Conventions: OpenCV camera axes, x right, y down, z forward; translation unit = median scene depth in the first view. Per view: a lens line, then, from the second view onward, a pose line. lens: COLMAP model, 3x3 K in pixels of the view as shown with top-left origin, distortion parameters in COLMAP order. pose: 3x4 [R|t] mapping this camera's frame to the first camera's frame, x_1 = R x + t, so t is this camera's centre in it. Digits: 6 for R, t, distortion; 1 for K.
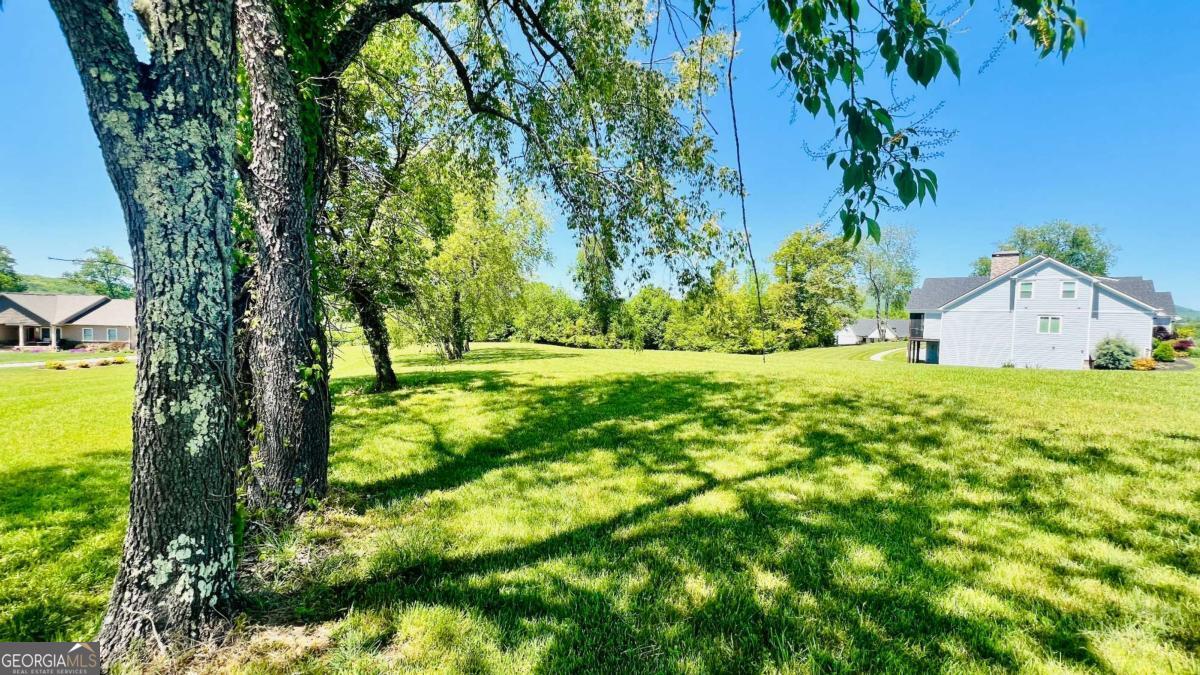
lens RADIAL K [[475.3, 0, 602.3], [0, 475.3, 340.6], [0, 0, 1]] dist [-0.000812, -0.000063]
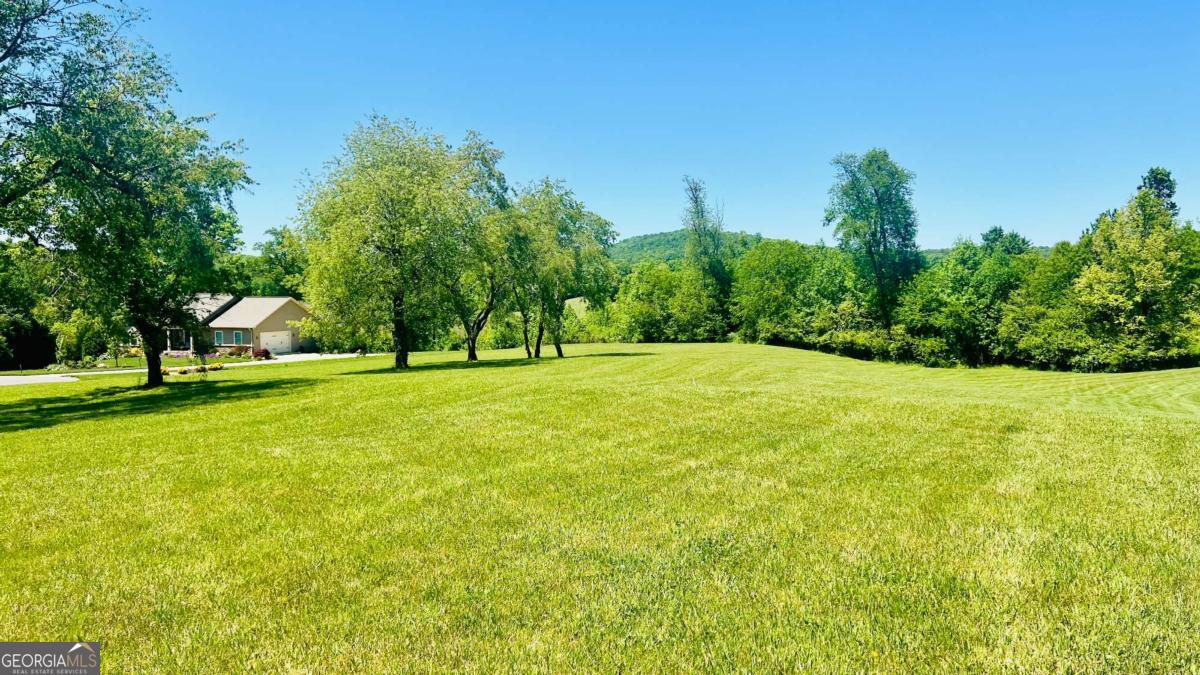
lens RADIAL K [[901.7, 0, 601.5], [0, 901.7, 339.3], [0, 0, 1]] dist [0.016927, 0.003368]
pose [[0.869362, -0.006676, -0.494132, 0.241764], [0.008663, 0.999961, 0.001731, -0.004151], [0.494101, -0.005786, 0.869385, -0.086909]]
